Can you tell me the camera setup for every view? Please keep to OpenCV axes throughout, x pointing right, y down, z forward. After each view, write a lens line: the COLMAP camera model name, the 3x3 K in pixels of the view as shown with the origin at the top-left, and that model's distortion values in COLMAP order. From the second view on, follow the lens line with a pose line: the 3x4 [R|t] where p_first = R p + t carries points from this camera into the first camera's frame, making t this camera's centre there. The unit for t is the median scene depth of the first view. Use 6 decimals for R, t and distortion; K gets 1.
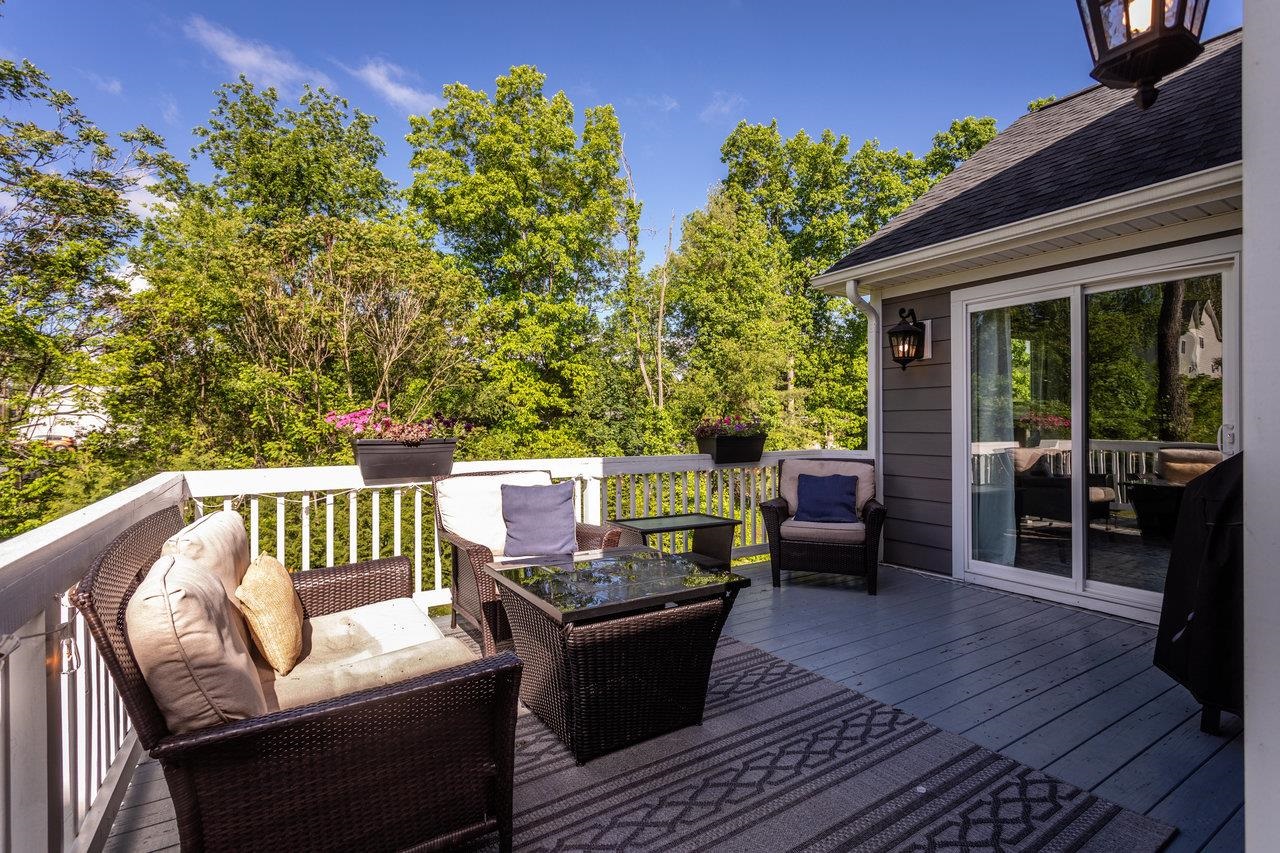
lens RADIAL K [[596.6, 0, 640.0], [0, 596.6, 426.5], [0, 0, 1]] dist [0.010101, -0.000346]
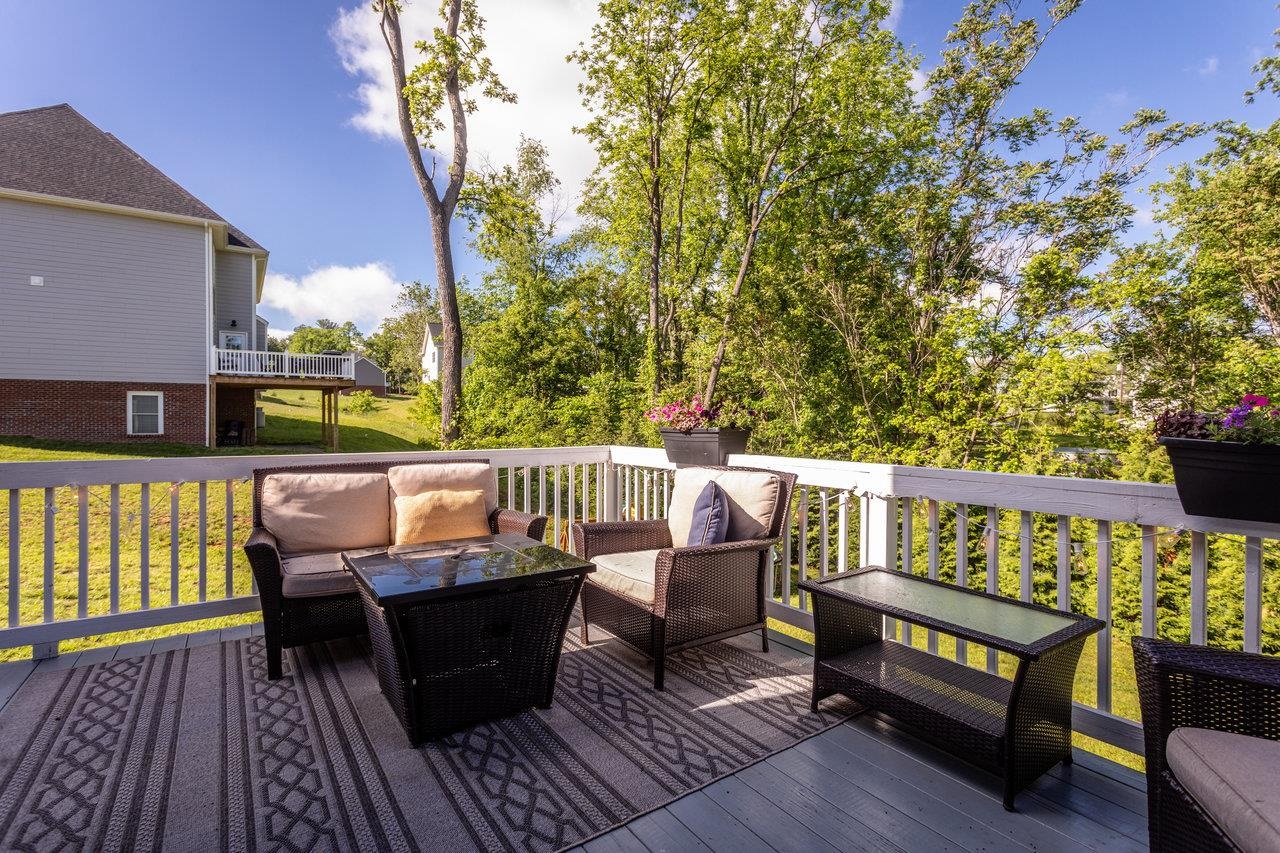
lens RADIAL K [[596.6, 0, 640.0], [0, 596.6, 426.5], [0, 0, 1]] dist [0.010101, -0.000346]
pose [[0.035027, 0.013340, -0.999297, 0.760789], [-0.001577, 0.999910, 0.013293, 0.004508], [0.999385, 0.001111, 0.035045, 0.992701]]
